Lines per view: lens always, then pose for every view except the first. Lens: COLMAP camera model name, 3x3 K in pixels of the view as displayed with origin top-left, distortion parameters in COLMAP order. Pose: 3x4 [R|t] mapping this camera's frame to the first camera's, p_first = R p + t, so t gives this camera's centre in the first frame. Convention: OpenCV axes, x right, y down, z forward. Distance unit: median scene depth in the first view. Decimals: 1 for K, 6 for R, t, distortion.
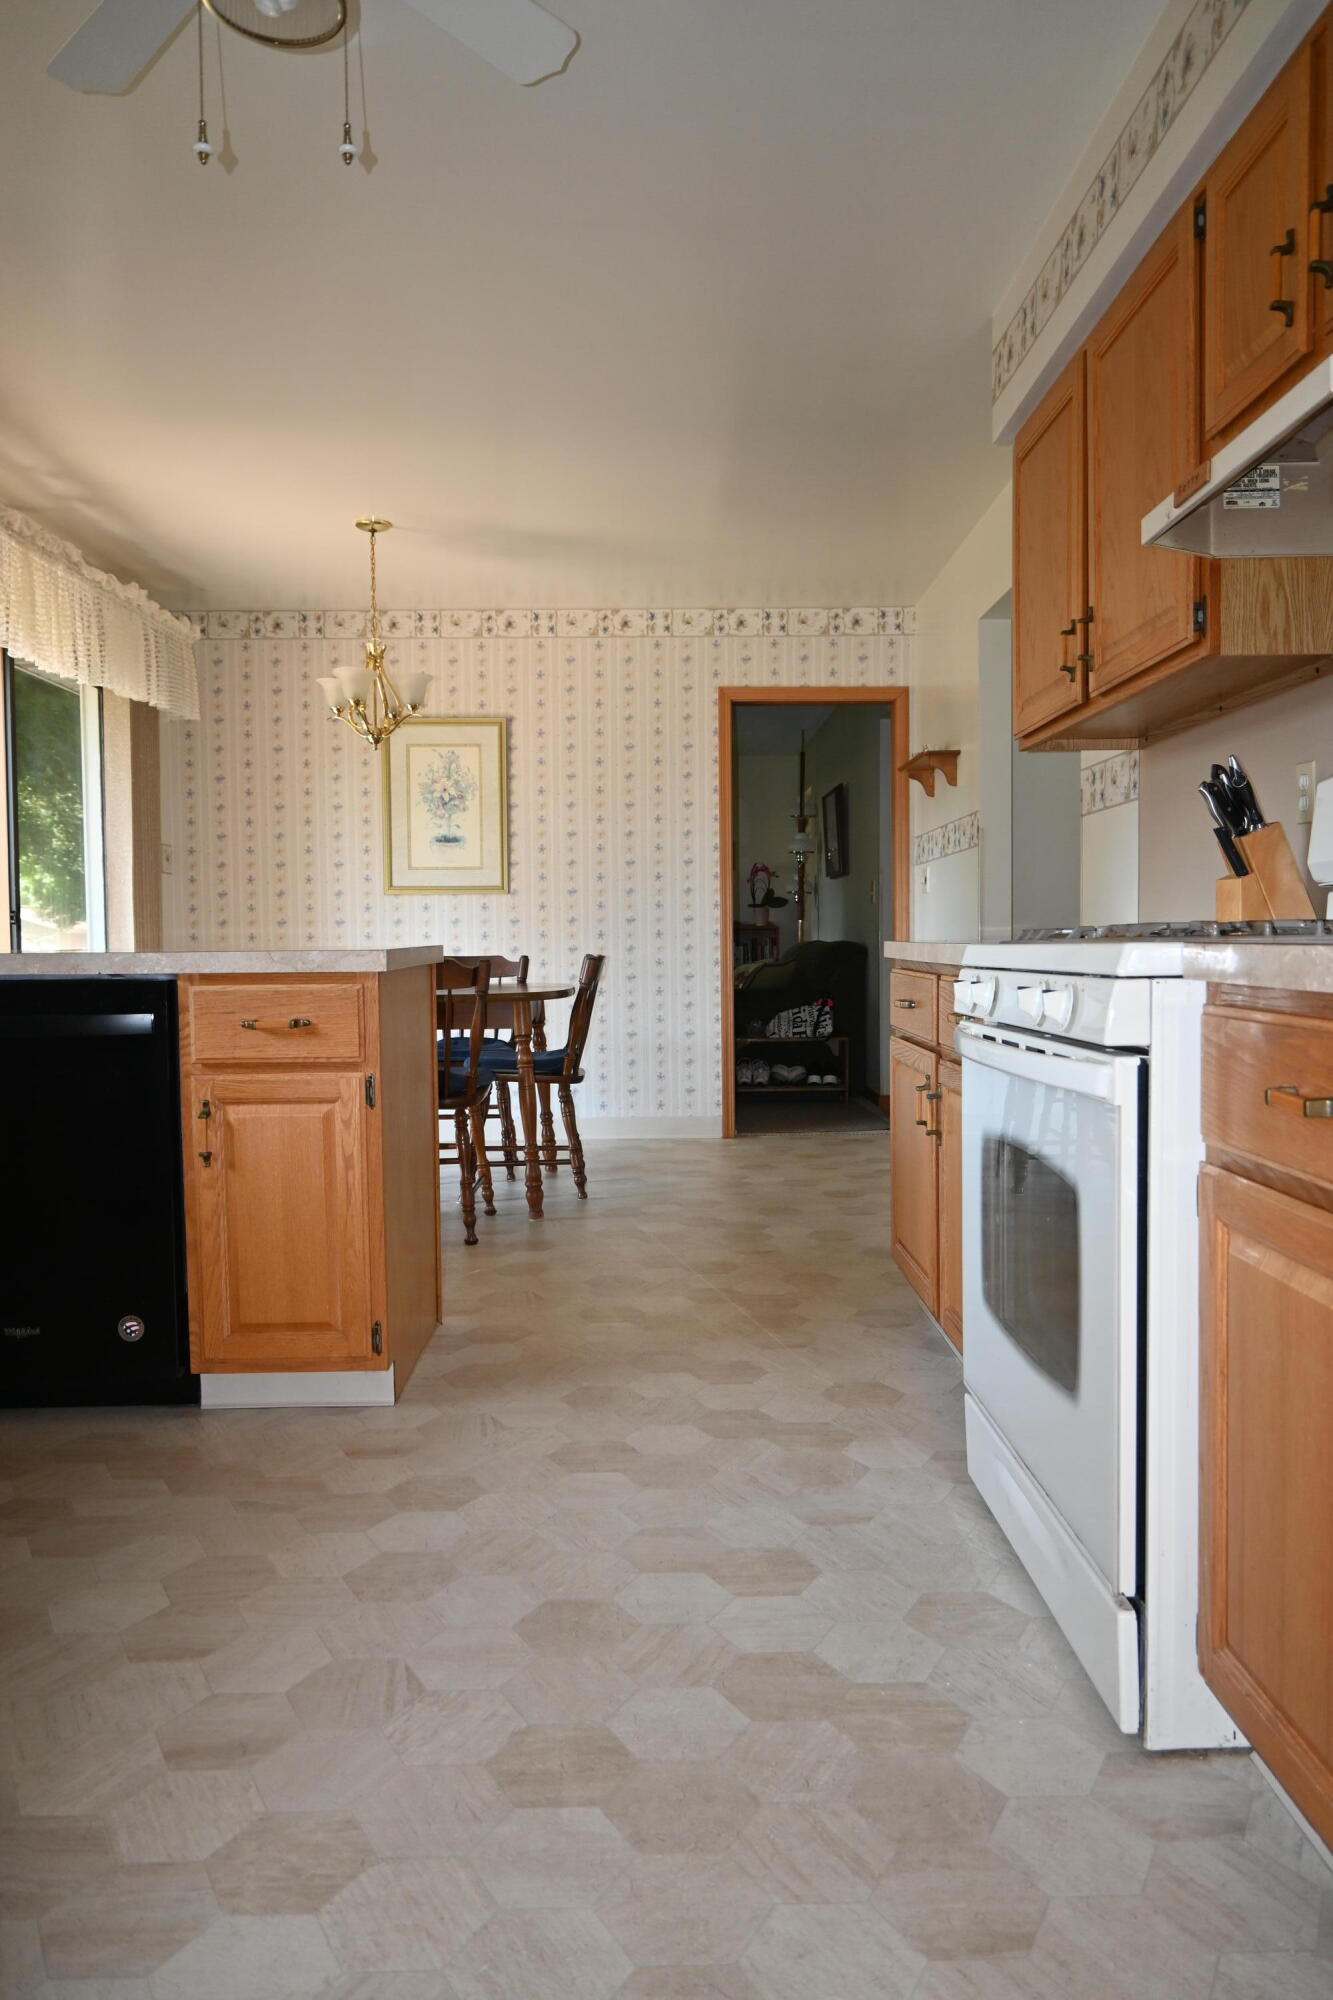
lens RADIAL K [[1390.2, 0, 676.4], [0, 1390.2, 987.3], [0, 0, 1]] dist [0.026401, 0.001651]
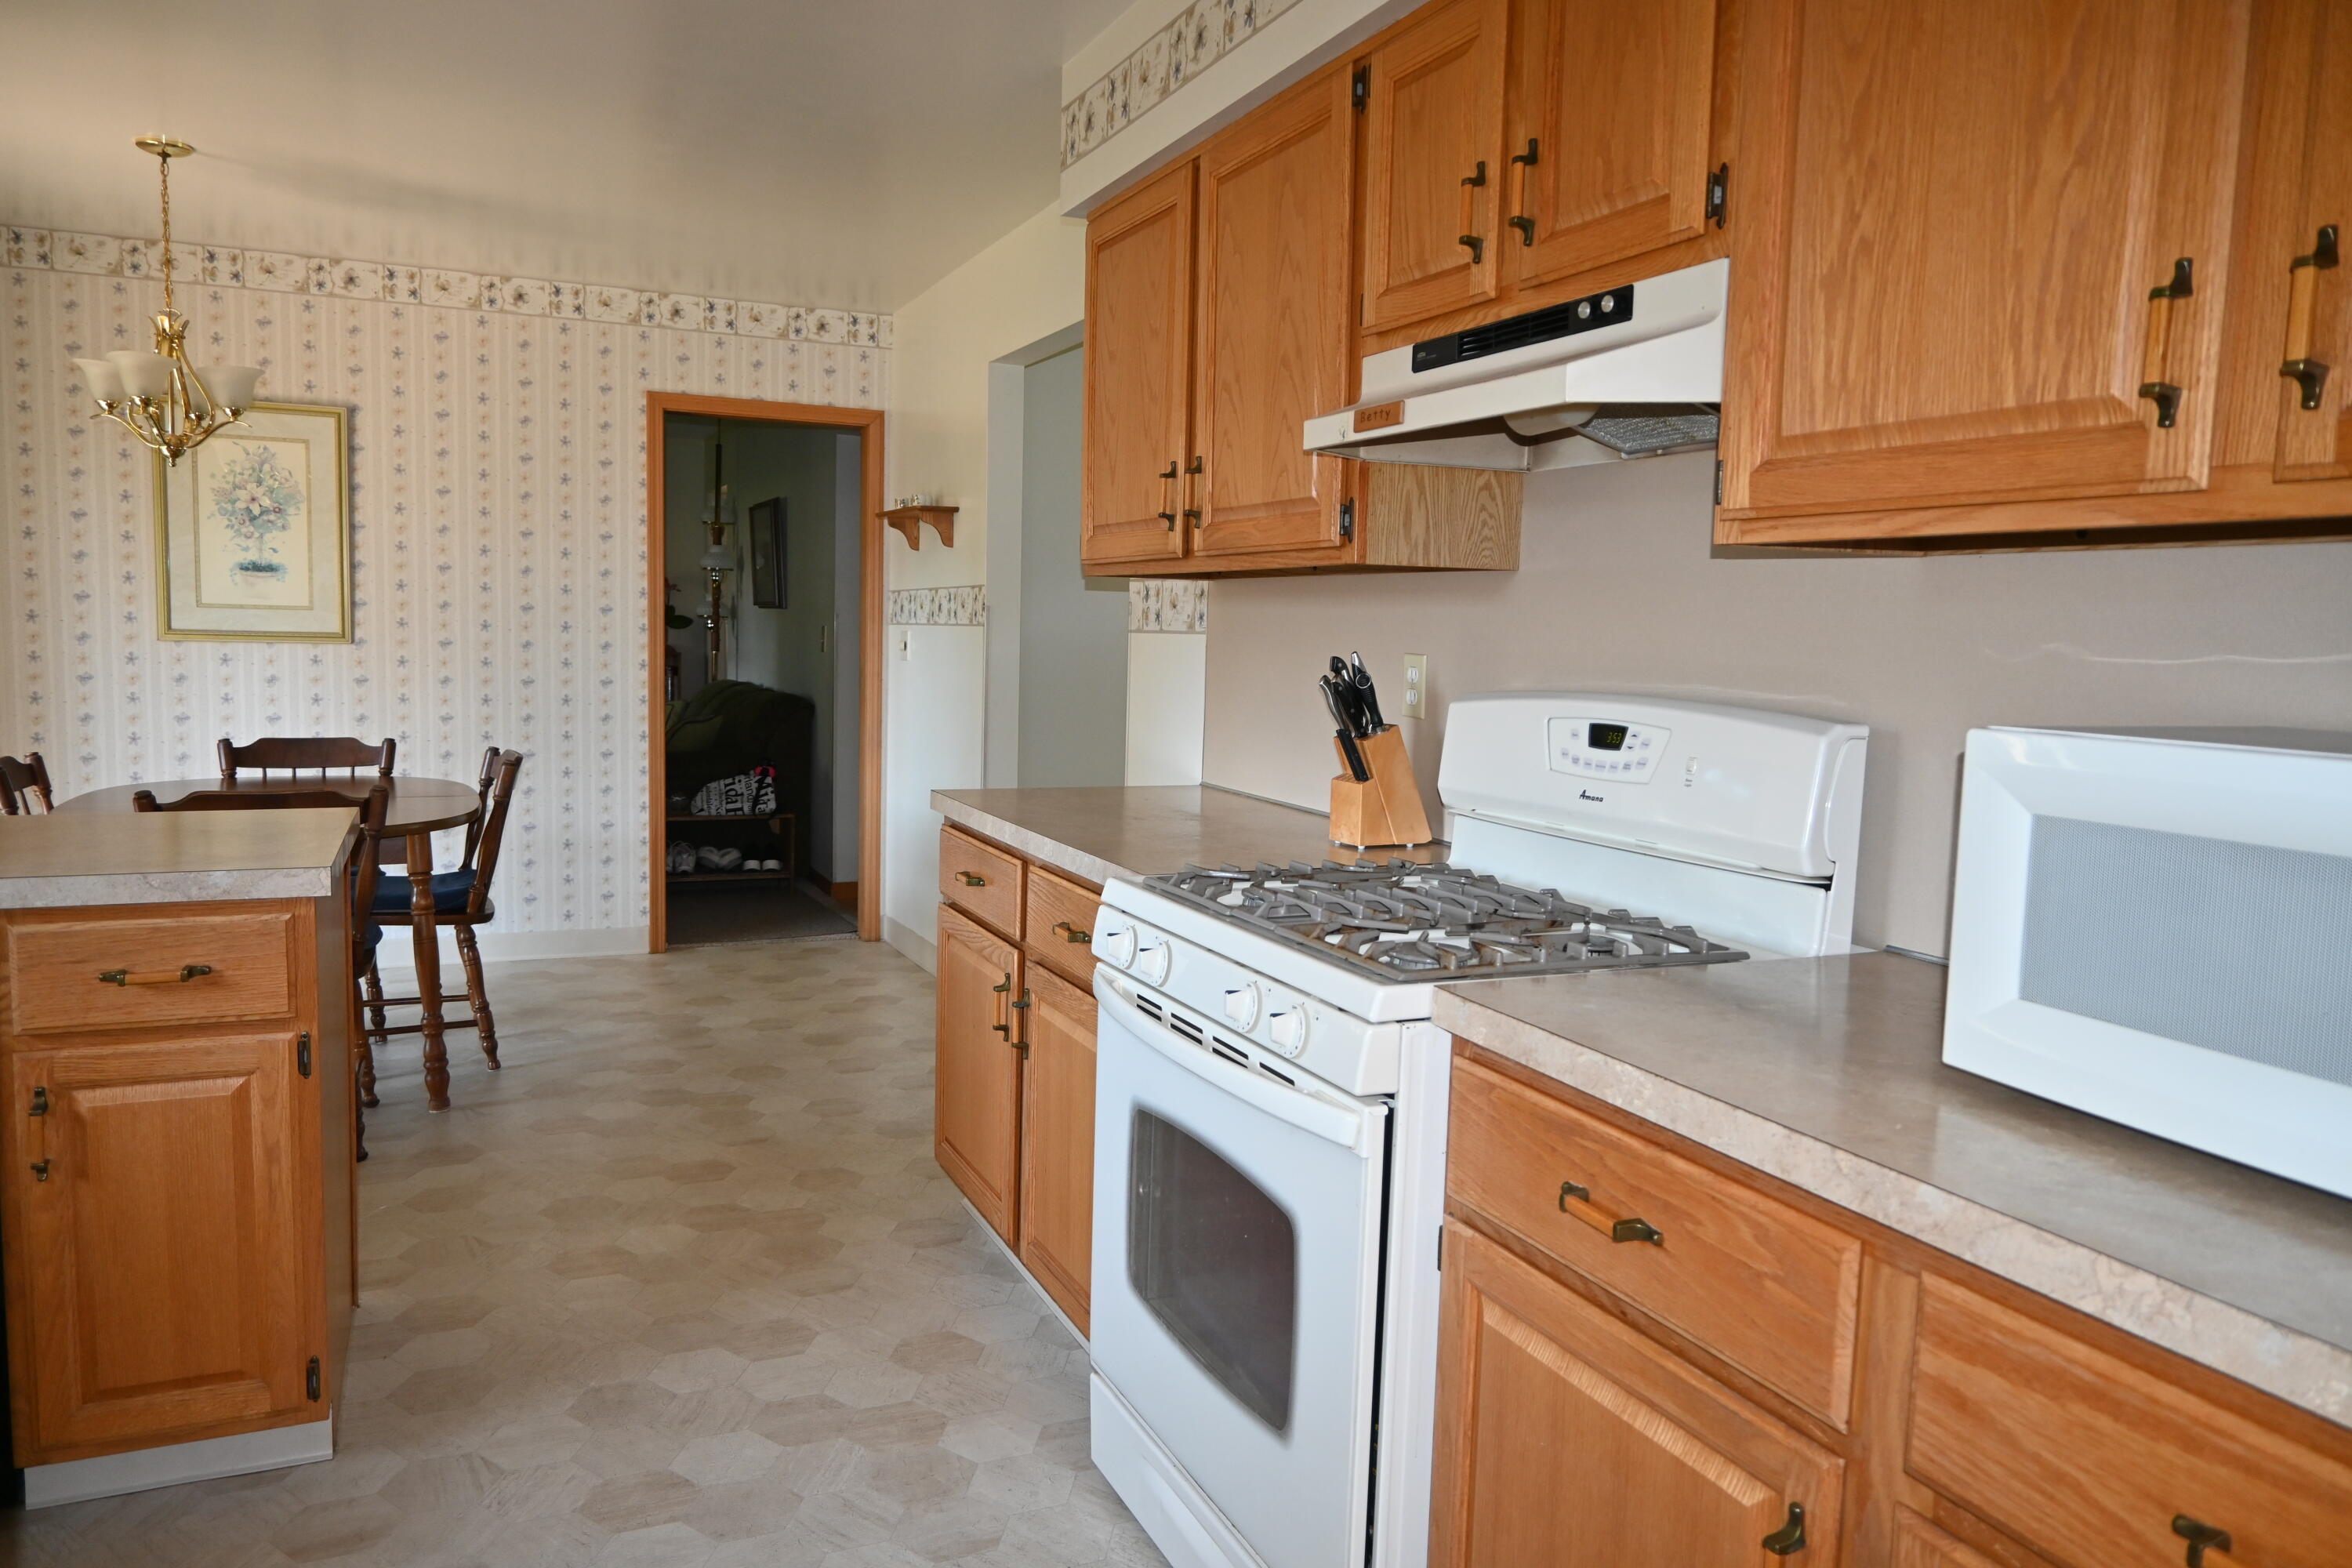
lens RADIAL K [[1634.9, 0, 1161.4], [0, 1634.9, 778.2], [0, 0, 1]] dist [0.026401, 0.001651]
pose [[0.924989, -0.002461, 0.379986, -0.118133], [-0.020893, 0.998137, 0.057323, -0.119061], [-0.379419, -0.060962, 0.923215, 0.024953]]
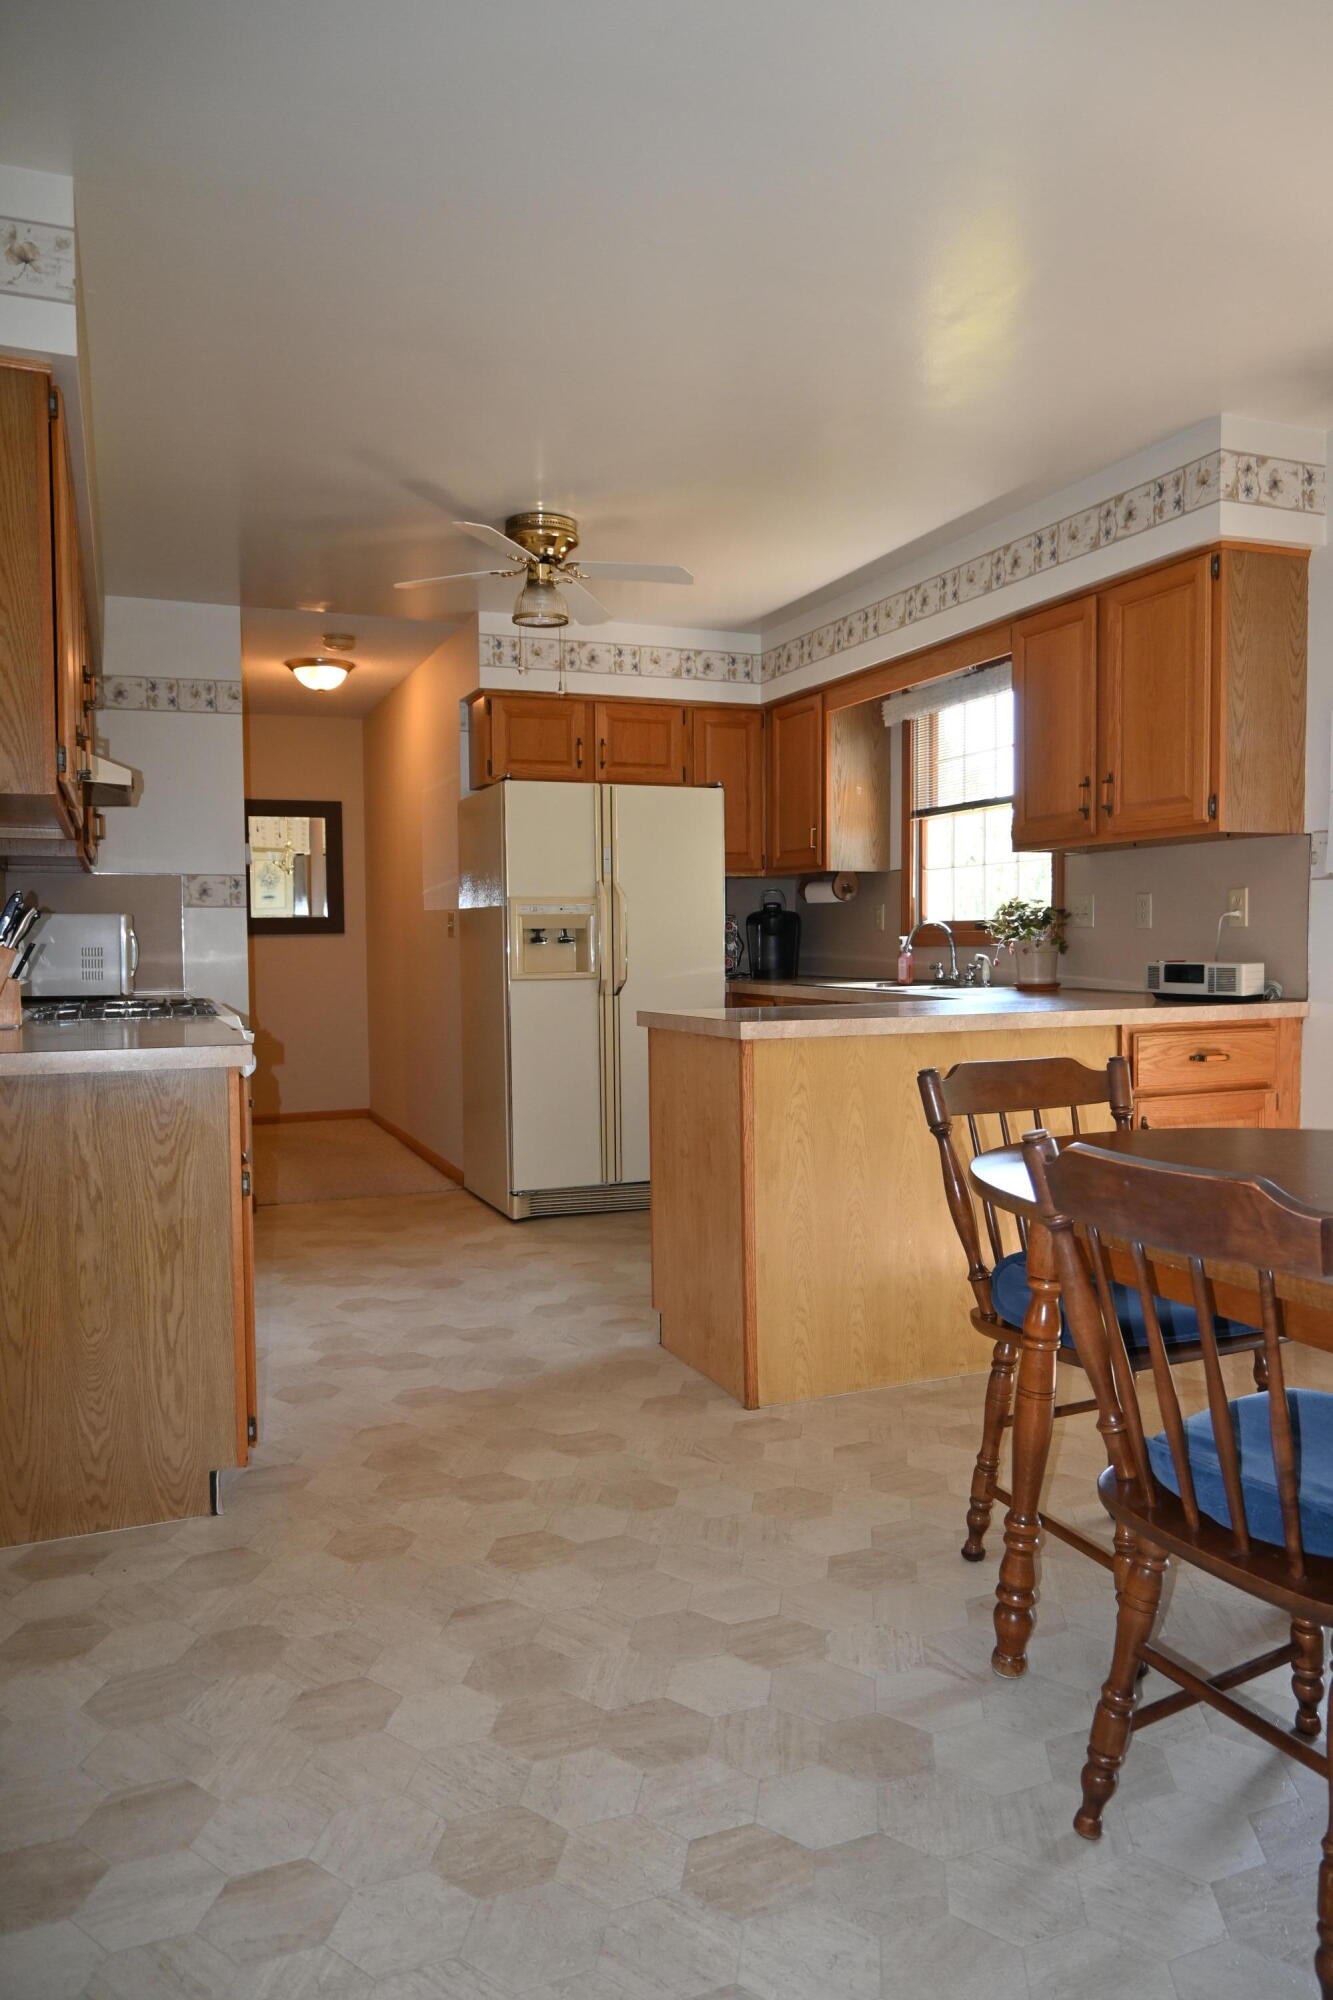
lens RADIAL K [[1390.2, 0, 664.3], [0, 1390.2, 999.0], [0, 0, 1]] dist [0.026401, 0.001651]
pose [[-0.937401, 0.035058, -0.346482, 0.238155], [0.007673, 0.996758, 0.080097, -0.138581], [0.348167, 0.072425, -0.934631, 2.103553]]
